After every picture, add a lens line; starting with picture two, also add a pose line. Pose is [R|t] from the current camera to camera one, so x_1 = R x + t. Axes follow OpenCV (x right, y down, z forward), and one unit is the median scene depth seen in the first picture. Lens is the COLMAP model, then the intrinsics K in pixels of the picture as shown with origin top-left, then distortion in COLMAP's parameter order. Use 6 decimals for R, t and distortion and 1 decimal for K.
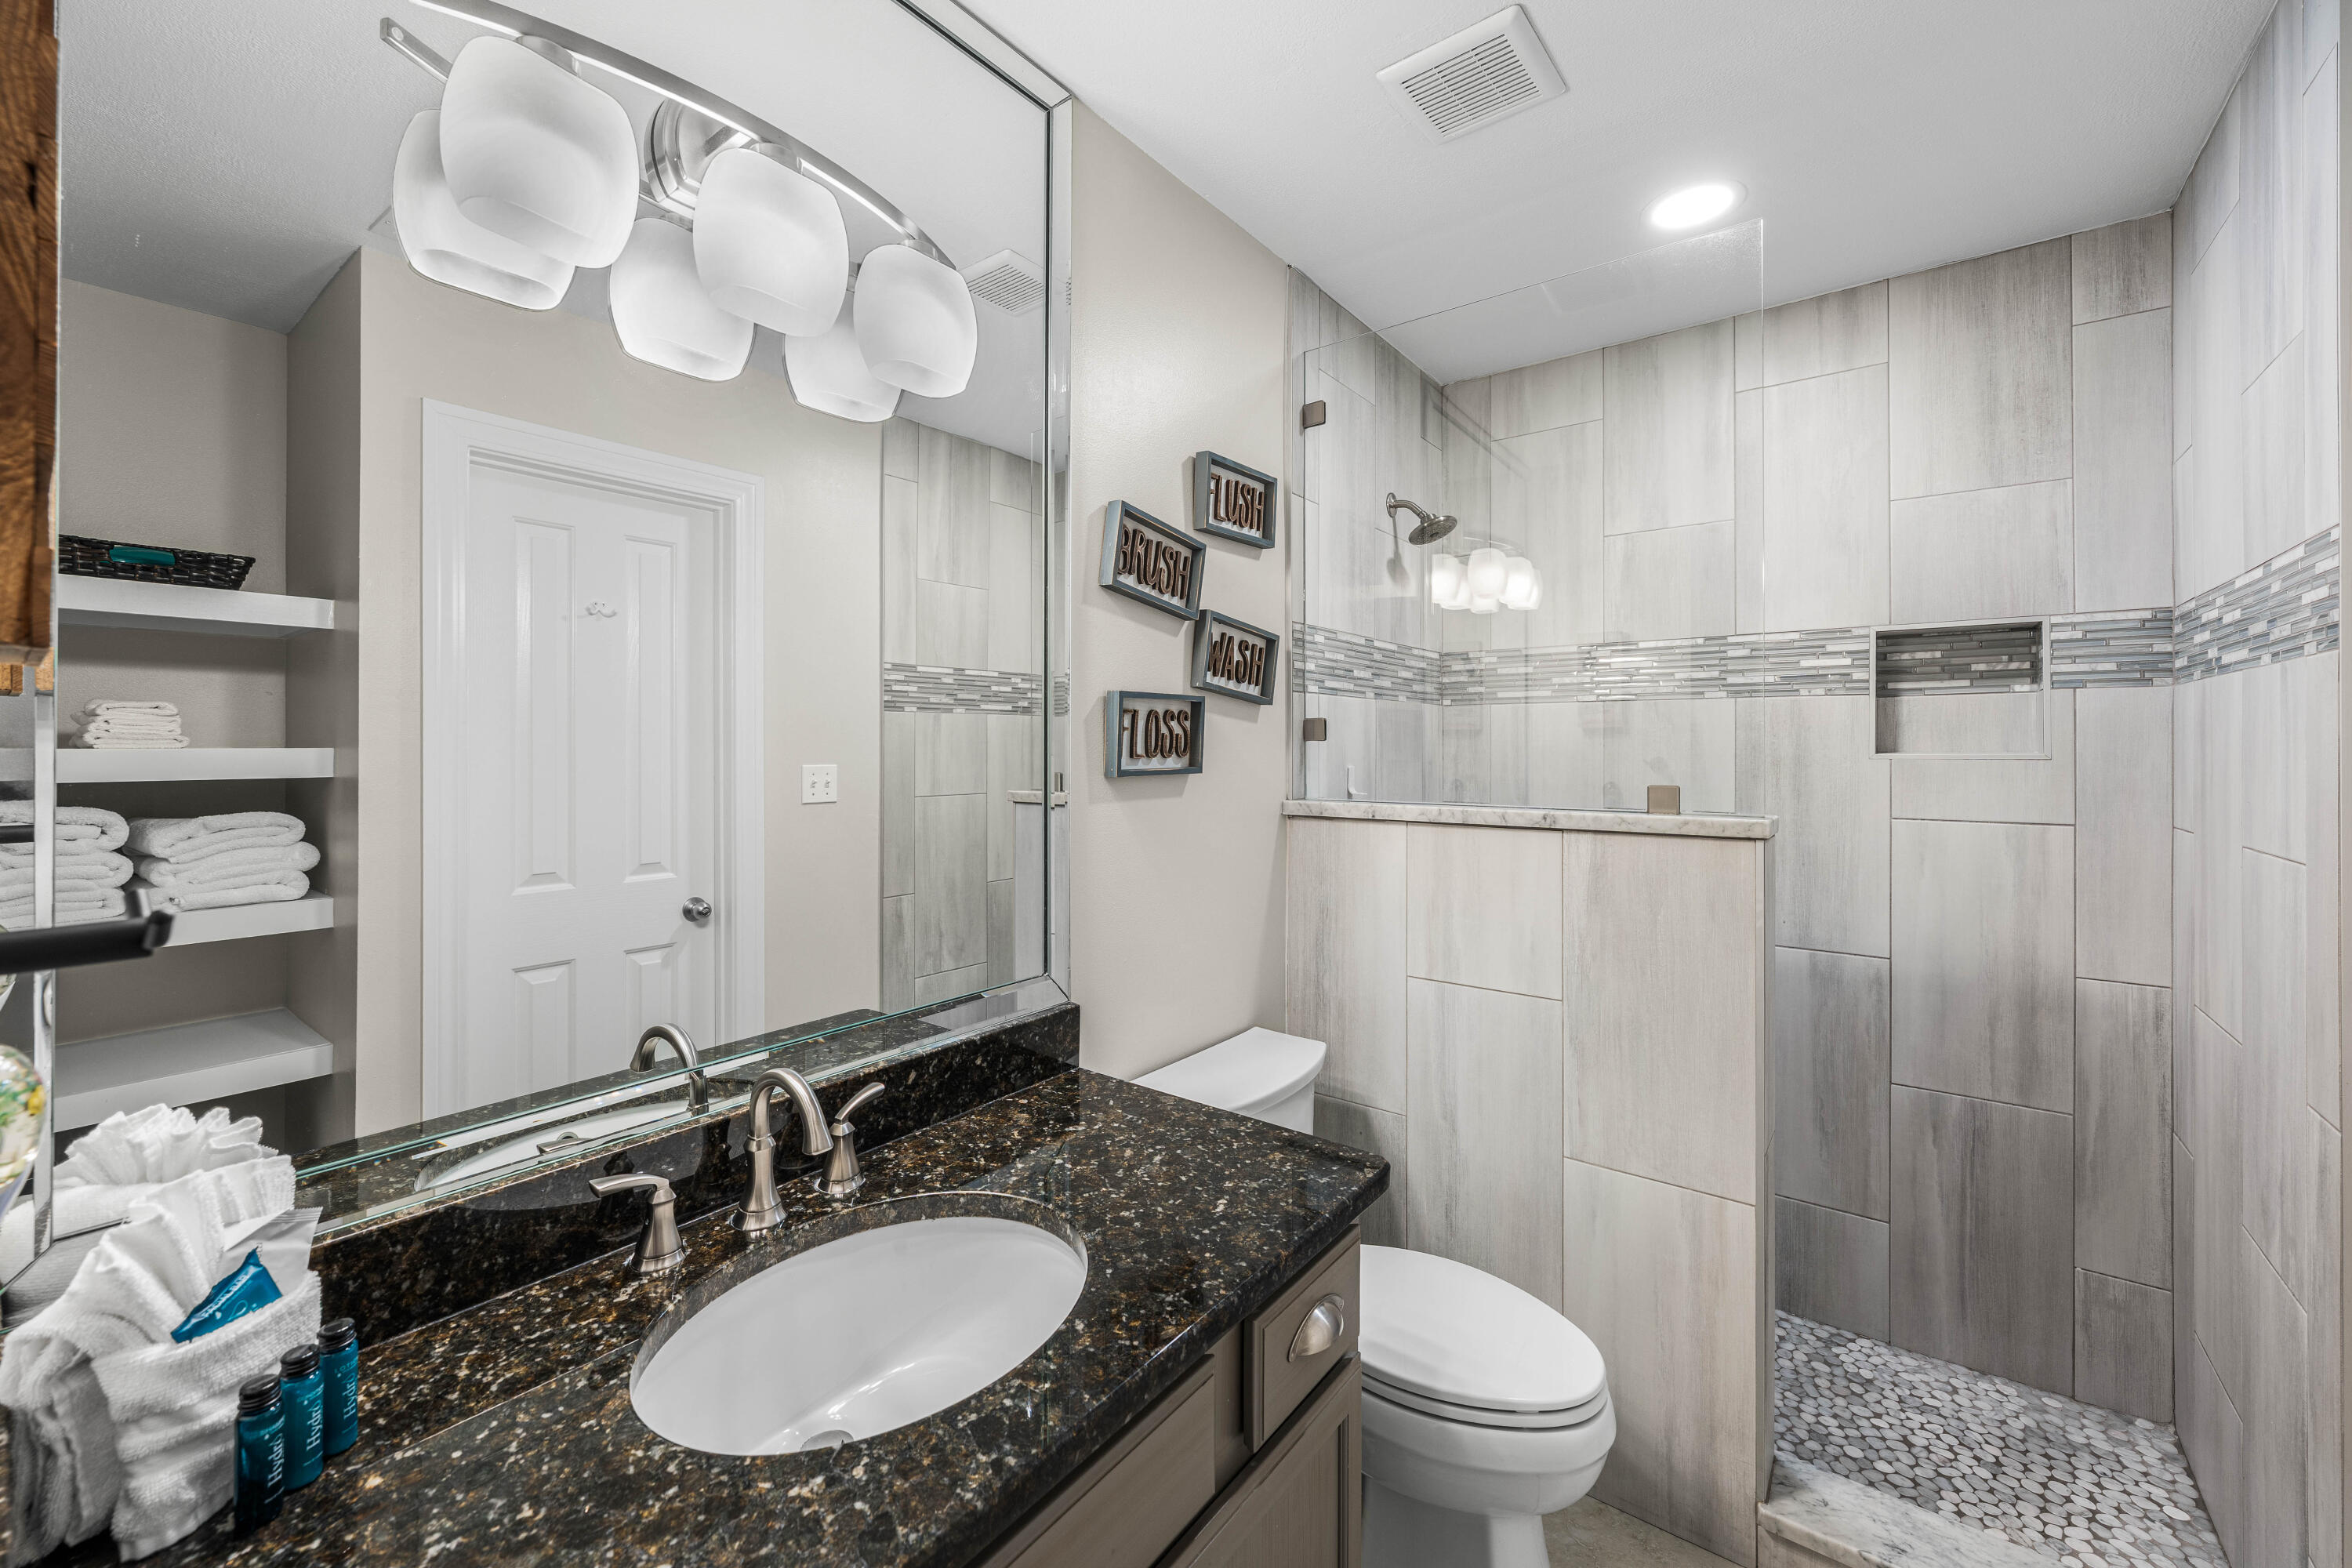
lens RADIAL K [[926.6, 0, 1138.7], [0, 926.6, 747.9], [0, 0, 1]] dist [-0.001254, -0.000217]
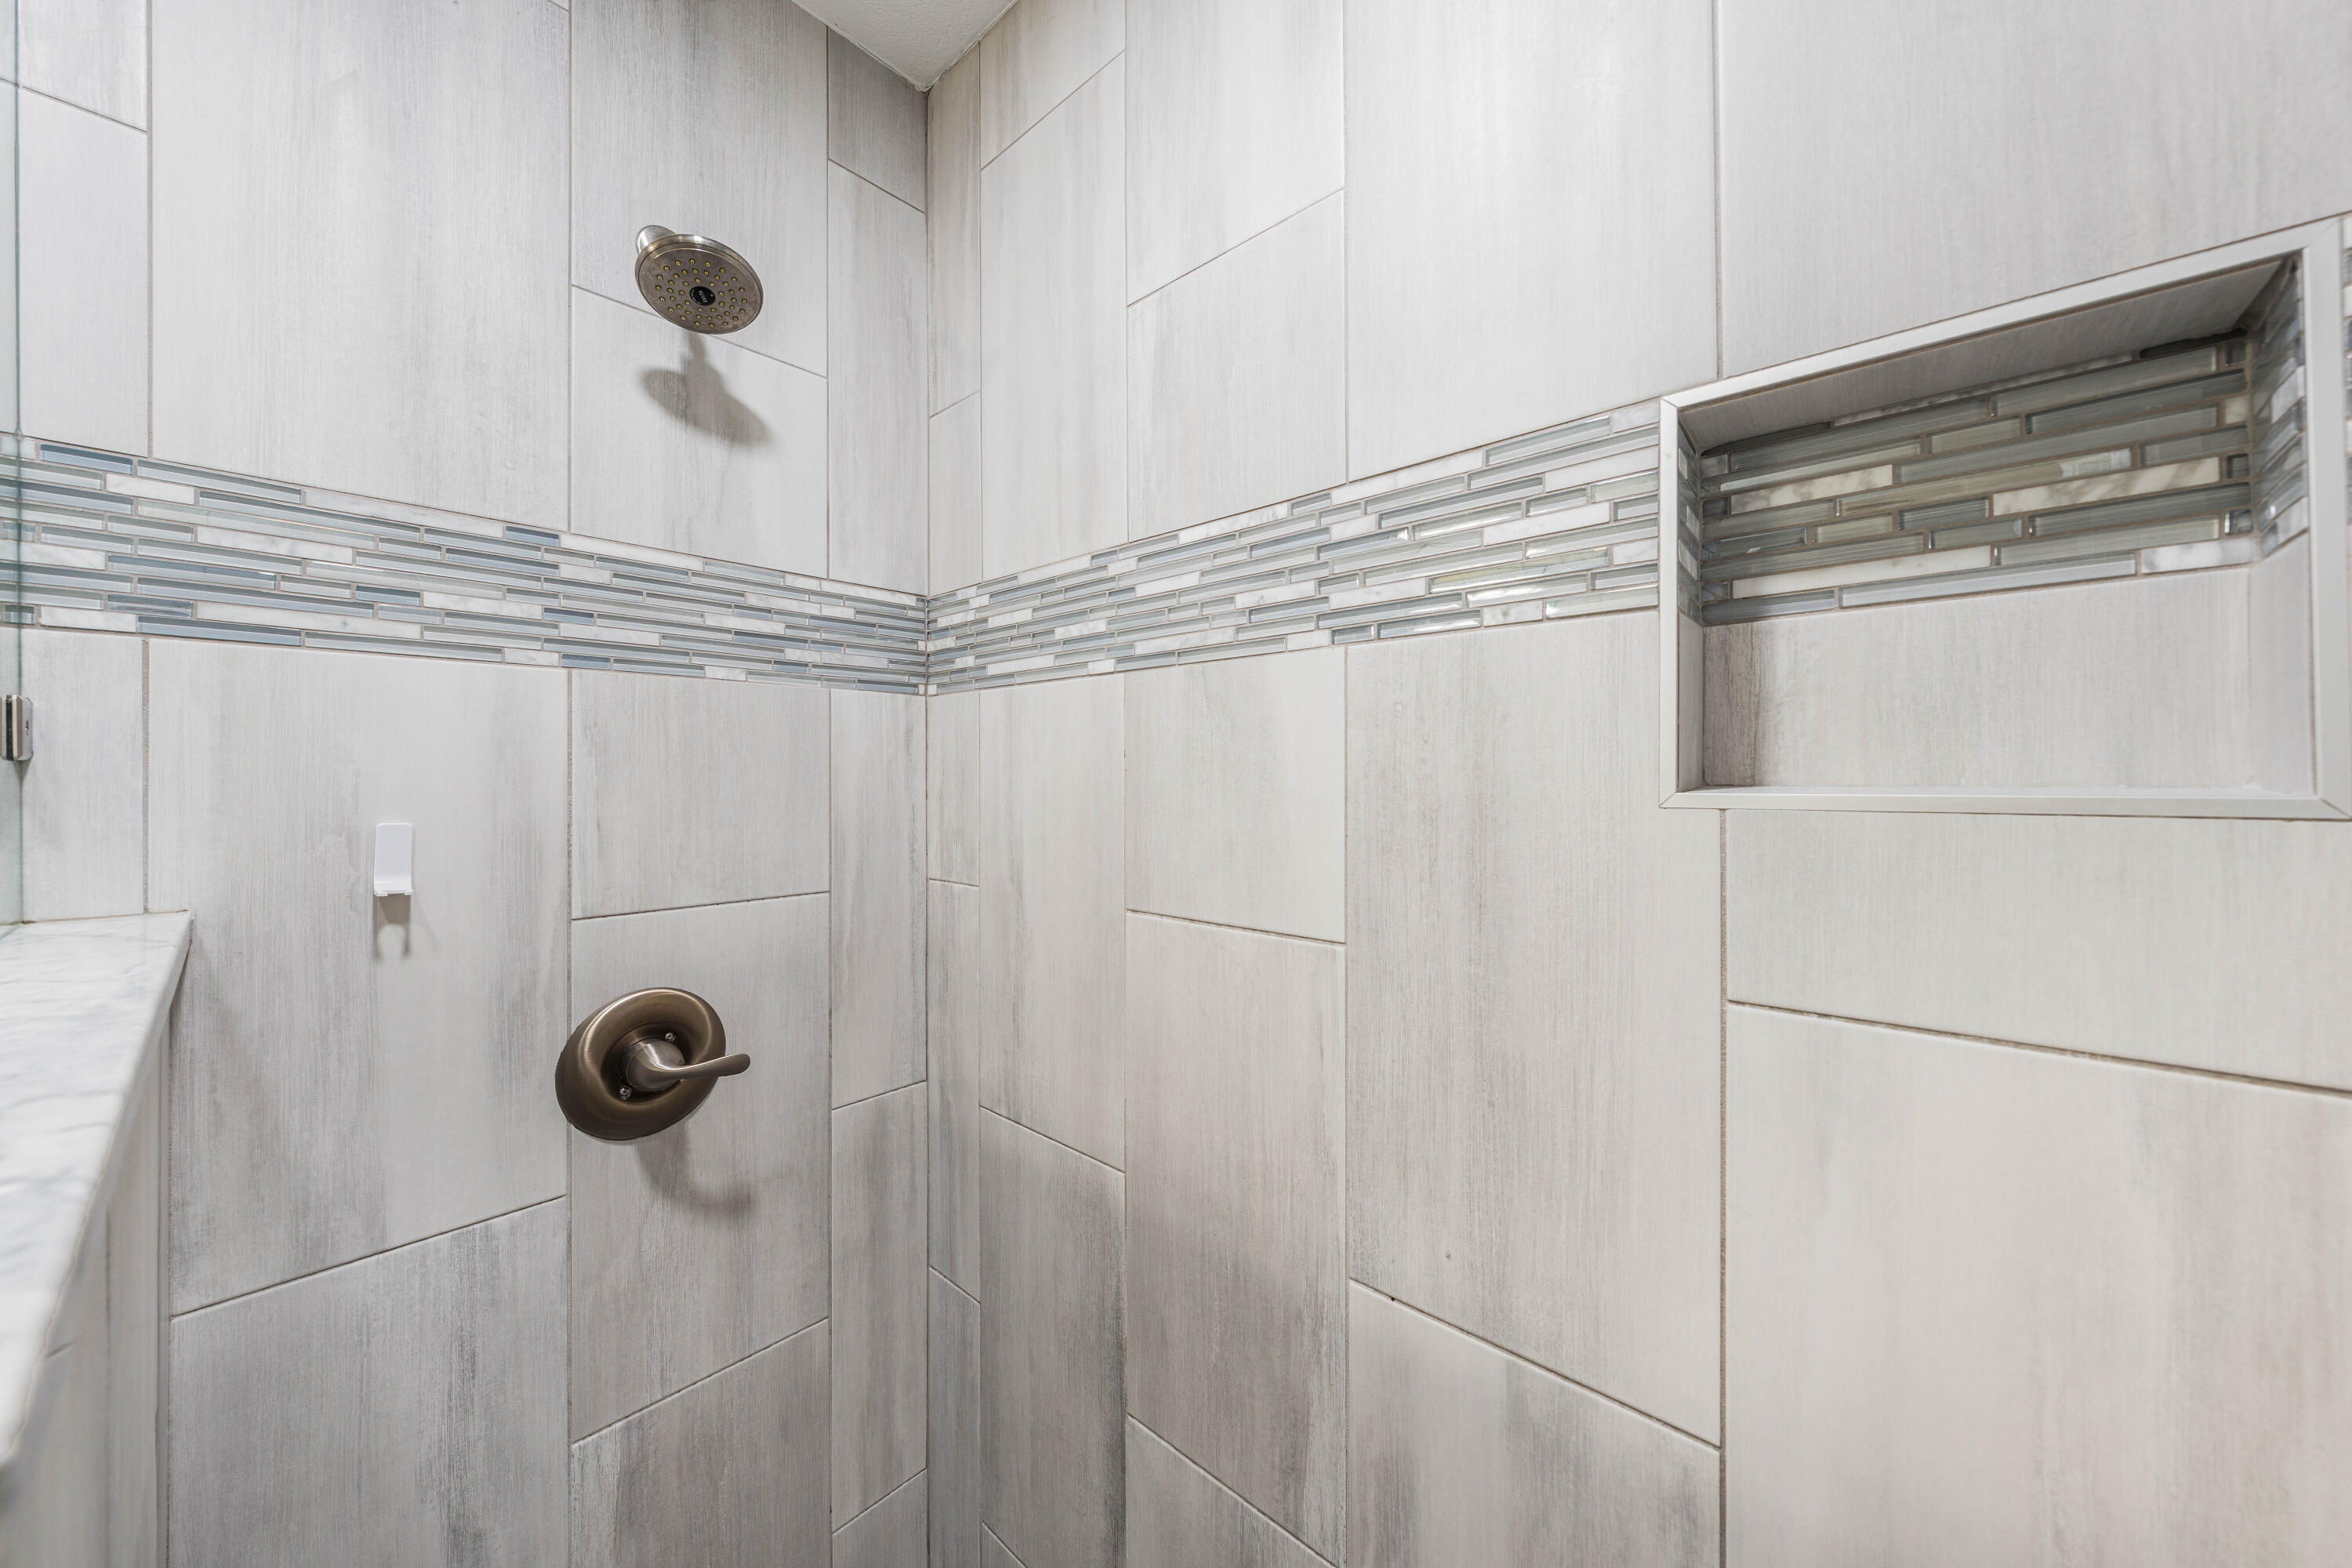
lens RADIAL K [[799.6, 0, 1181.2], [0, 799.6, 774.1], [0, 0, 1]] dist [-0.001462, -0.000123]
pose [[0.997973, -0.004698, -0.063463, 0.630610], [0.004732, 0.999989, 0.000384, -0.000819], [0.063460, -0.000684, 0.997984, 0.700425]]
